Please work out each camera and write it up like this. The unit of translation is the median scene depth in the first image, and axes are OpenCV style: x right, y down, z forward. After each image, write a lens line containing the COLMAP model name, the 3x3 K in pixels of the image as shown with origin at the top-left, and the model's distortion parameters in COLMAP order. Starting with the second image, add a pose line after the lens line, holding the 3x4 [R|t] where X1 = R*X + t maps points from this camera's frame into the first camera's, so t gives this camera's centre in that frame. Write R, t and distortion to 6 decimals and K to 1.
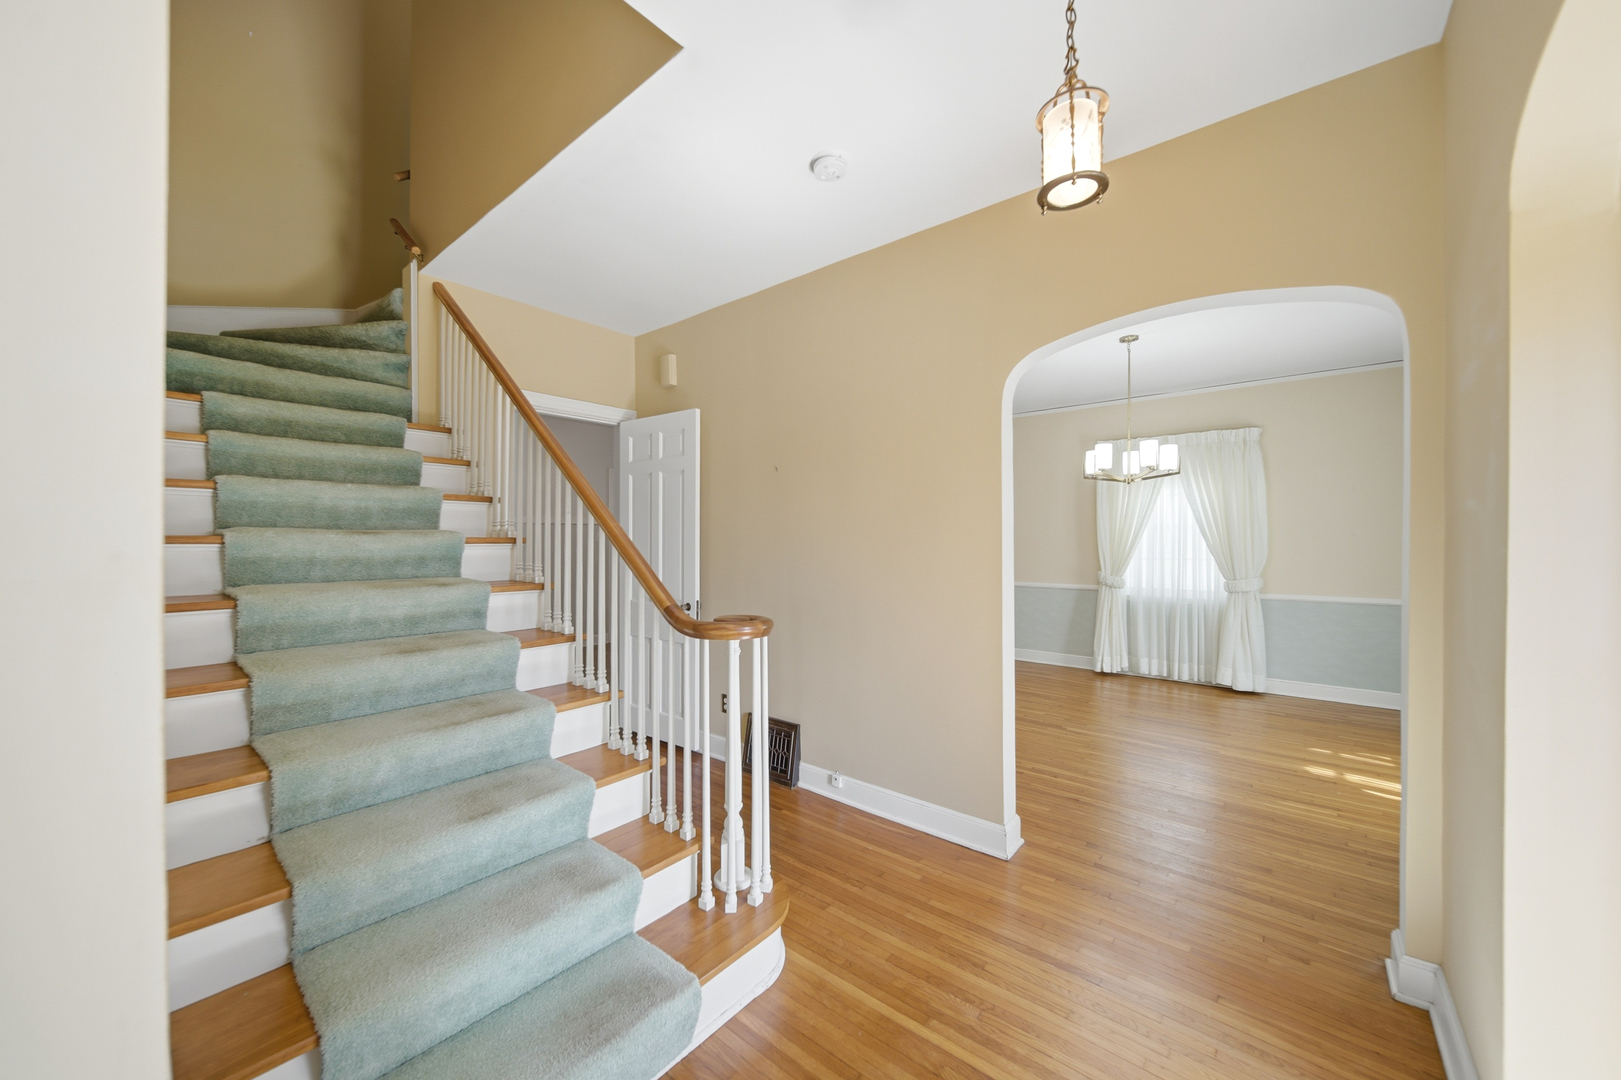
lens RADIAL K [[597.3, 0, 830.4], [0, 597.3, 540.3], [0, 0, 1]] dist [-0.000076, -0.000042]
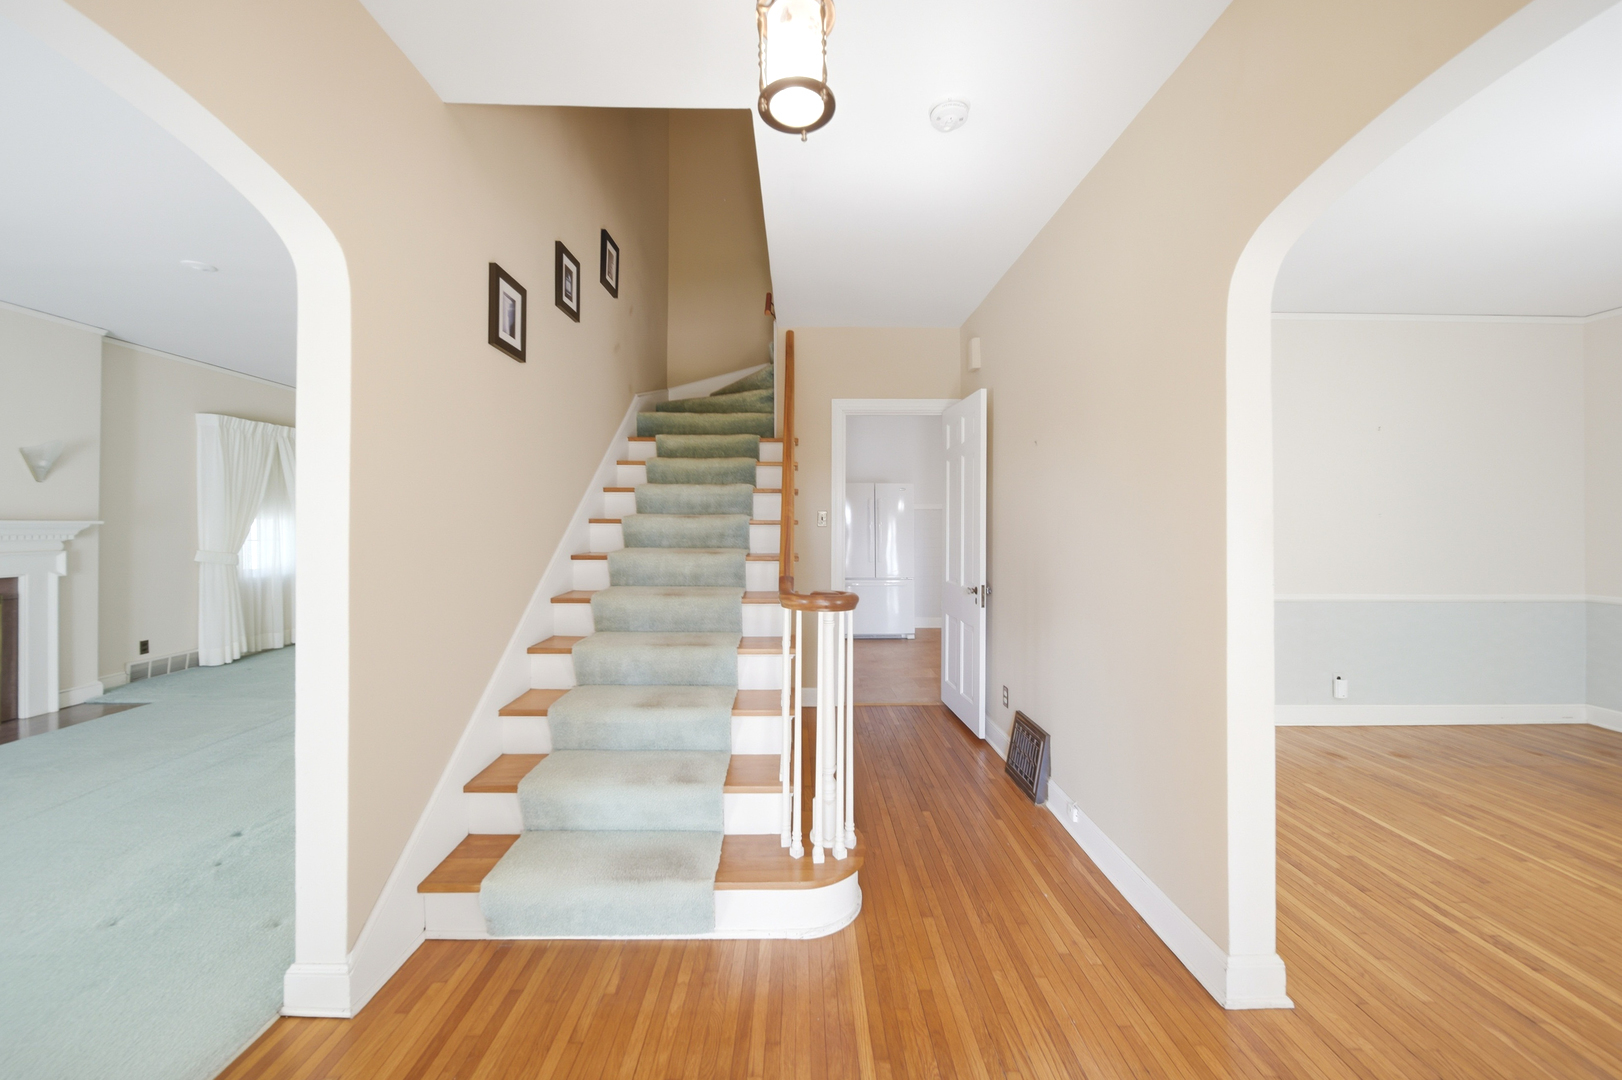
lens RADIAL K [[596.1, 0, 802.1], [0, 596.1, 521.8], [0, 0, 1]] dist [-0.001906, -0.000327]
pose [[0.635625, -0.001290, -0.771997, 0.522378], [-0.003300, 0.999985, -0.004388, 0.005446], [0.771991, 0.005337, 0.635611, 0.230405]]
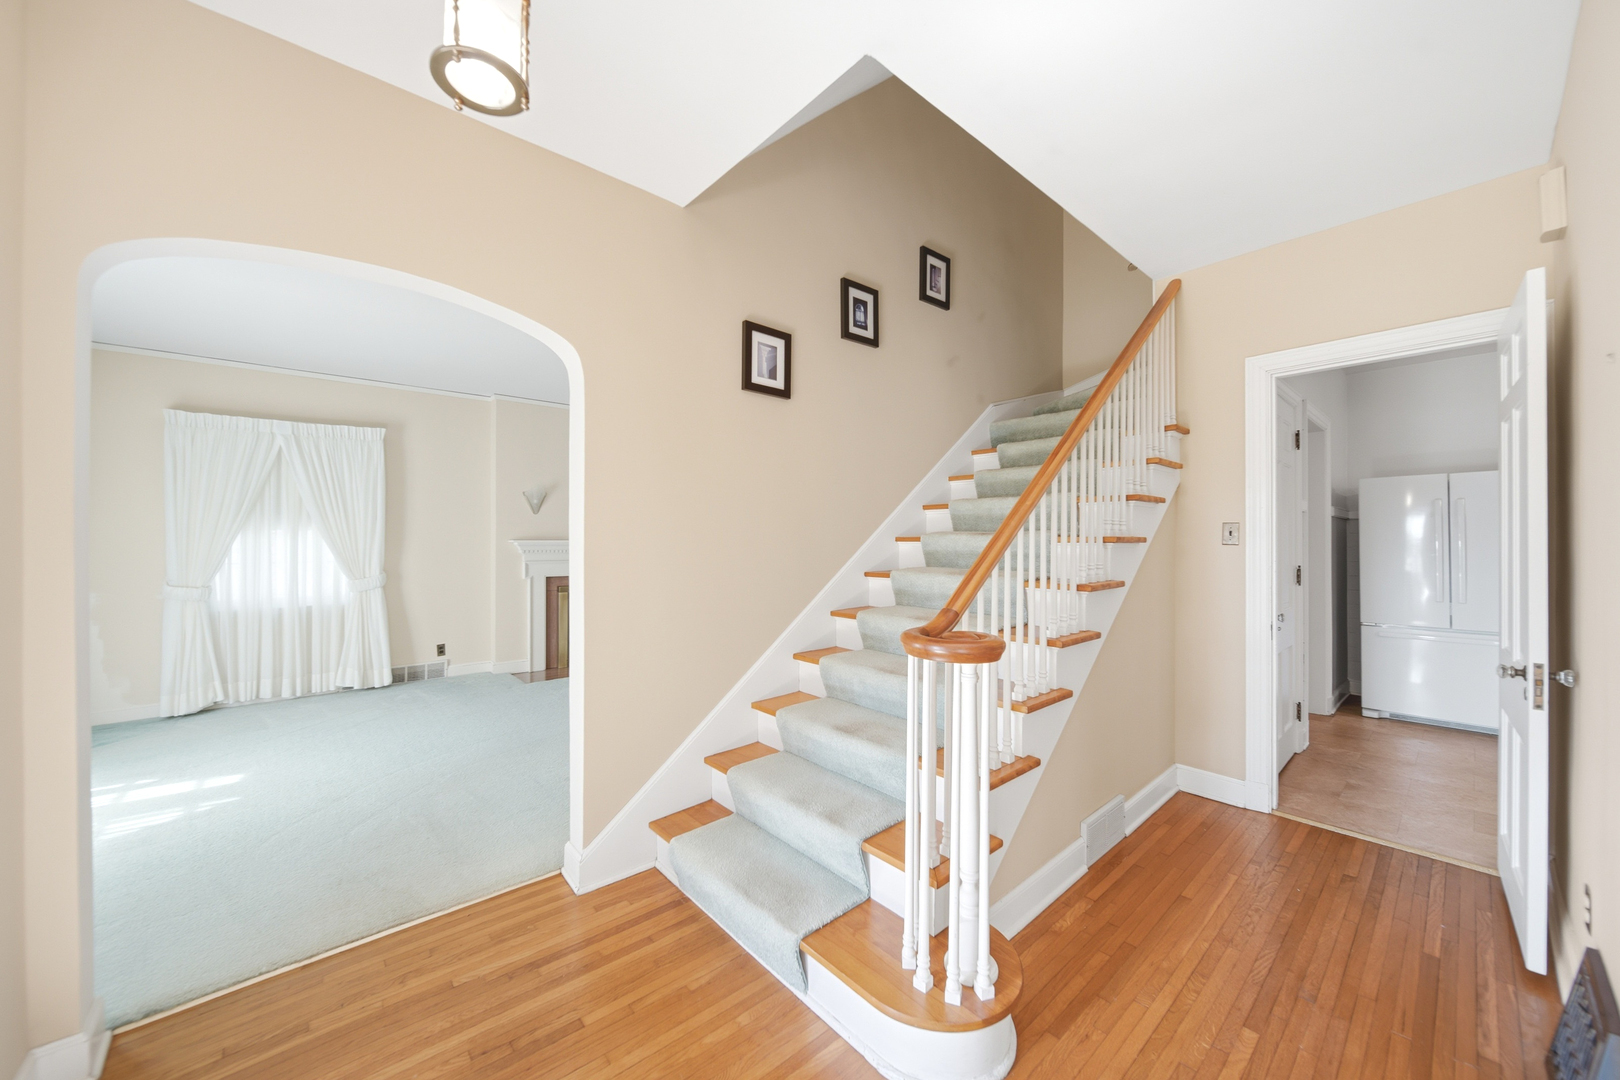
lens RADIAL K [[578.3, 0, 810.0], [0, 578.3, 540.0], [0, 0, 1]] dist [-0.001439, -0.000276]
pose [[-0.175466, -0.003428, -0.984479, 0.517870], [0.000074, 0.999994, -0.003495, 0.005135], [0.984485, -0.000686, -0.175465, 0.759182]]
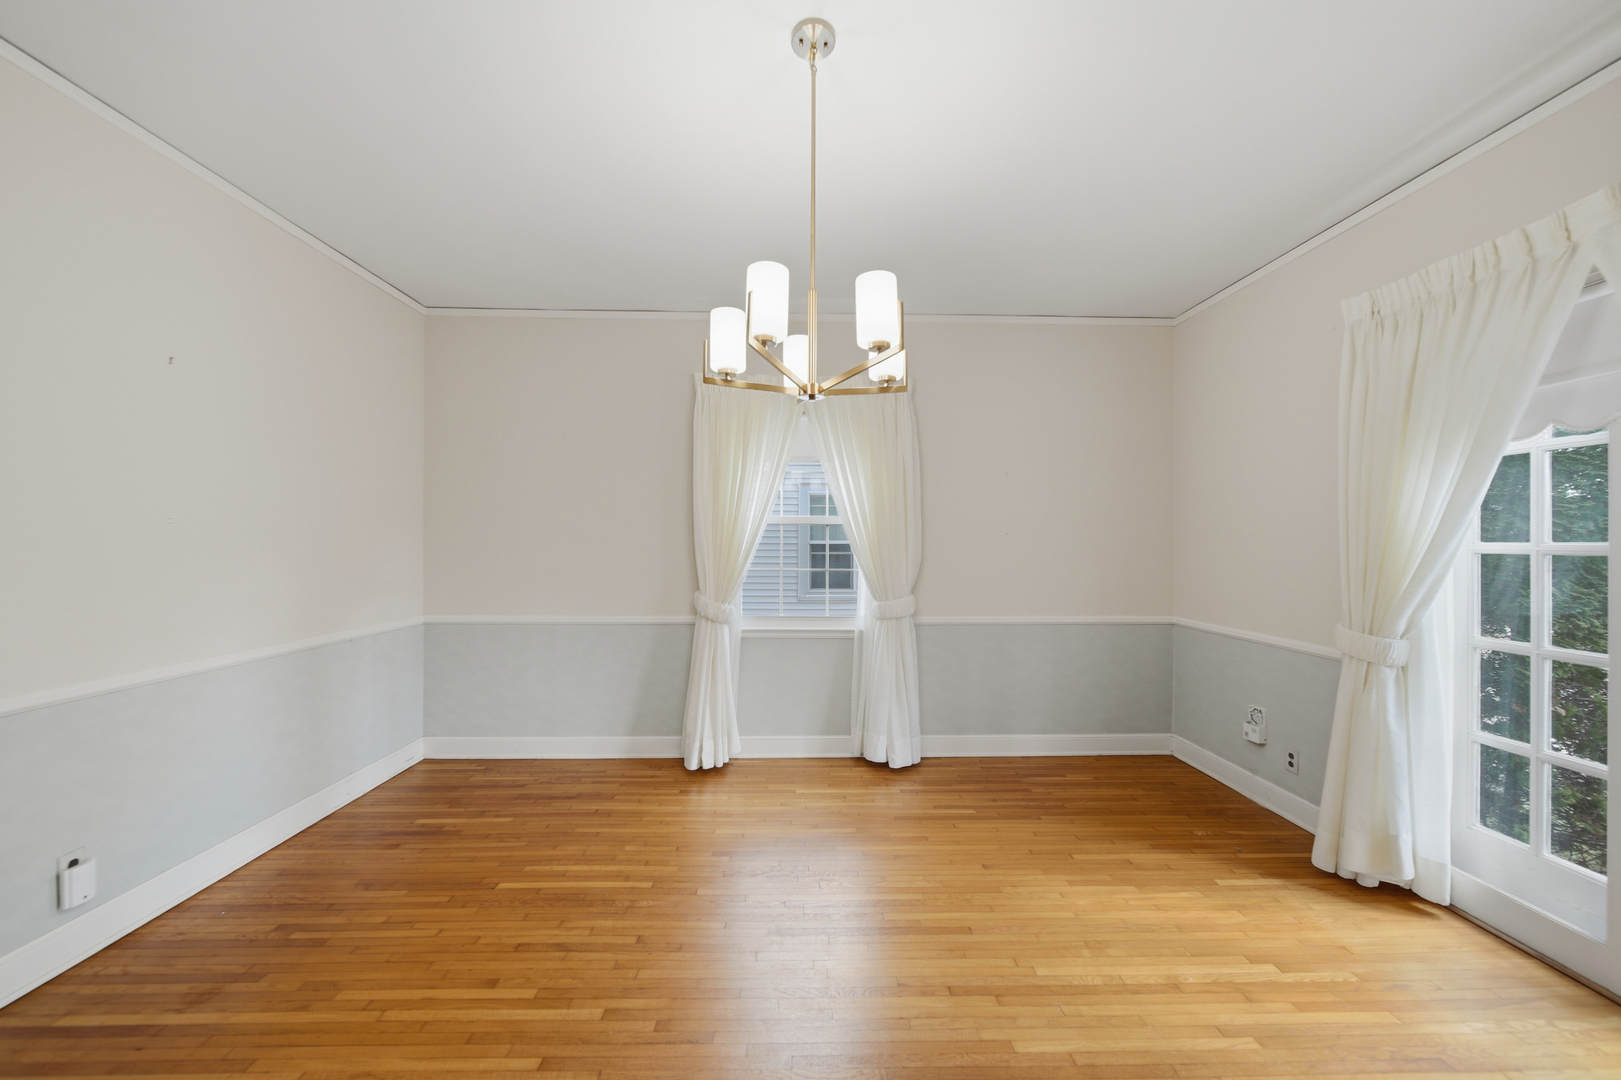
lens RADIAL K [[578.6, 0, 810.0], [0, 578.6, 535.9], [0, 0, 1]] dist [-0.001136, -0.000264]
pose [[0.766394, 0.007830, 0.642324, 0.441106], [-0.004352, 0.999966, -0.006997, 0.000454], [-0.642357, 0.002567, 0.766402, 1.260901]]
